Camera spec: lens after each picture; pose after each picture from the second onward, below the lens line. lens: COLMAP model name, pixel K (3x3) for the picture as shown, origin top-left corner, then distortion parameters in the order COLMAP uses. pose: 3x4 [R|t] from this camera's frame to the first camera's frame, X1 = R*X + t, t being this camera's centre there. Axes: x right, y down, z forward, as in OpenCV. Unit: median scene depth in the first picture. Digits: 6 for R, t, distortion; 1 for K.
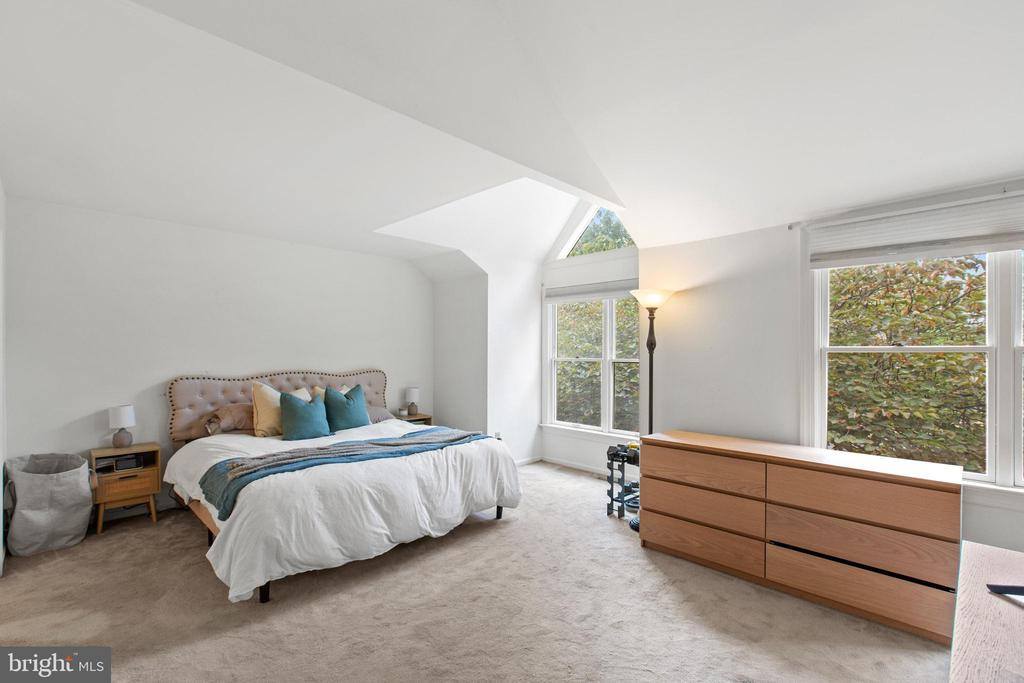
lens RADIAL K [[461.1, 0, 513.3], [0, 461.1, 343.2], [0, 0, 1]] dist [0.002580, -0.001142]
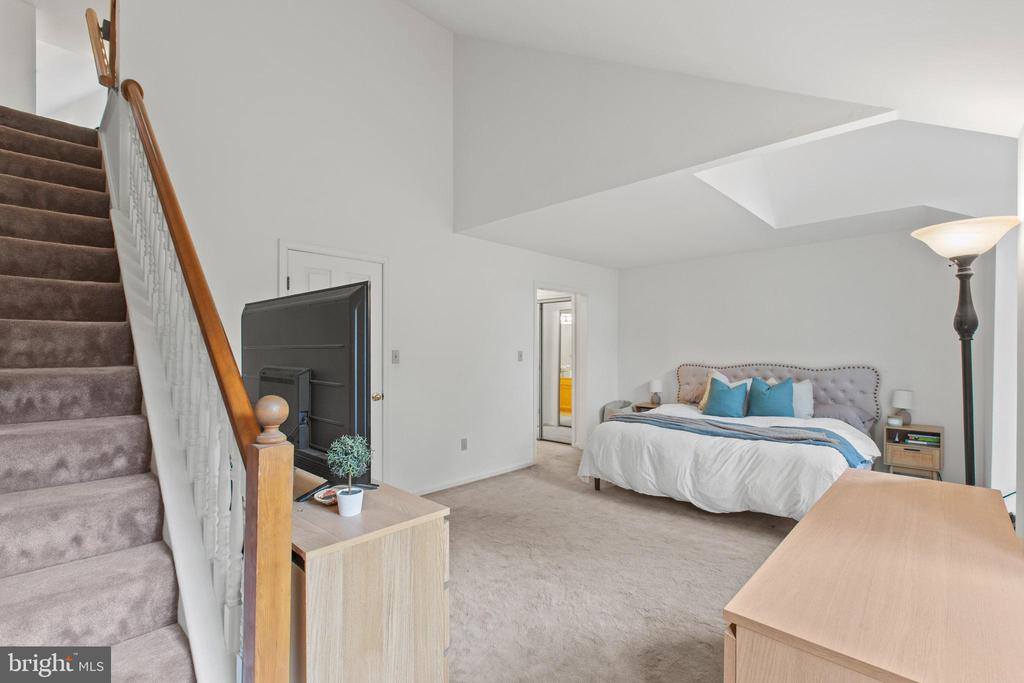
lens RADIAL K [[461.1, 0, 513.1], [0, 461.1, 343.3], [0, 0, 1]] dist [0.002580, -0.001142]
pose [[0.023247, -0.018571, -0.999557, 0.956900], [0.023028, 0.999572, -0.018036, 0.025861], [0.999465, -0.022598, 0.023665, 0.521741]]
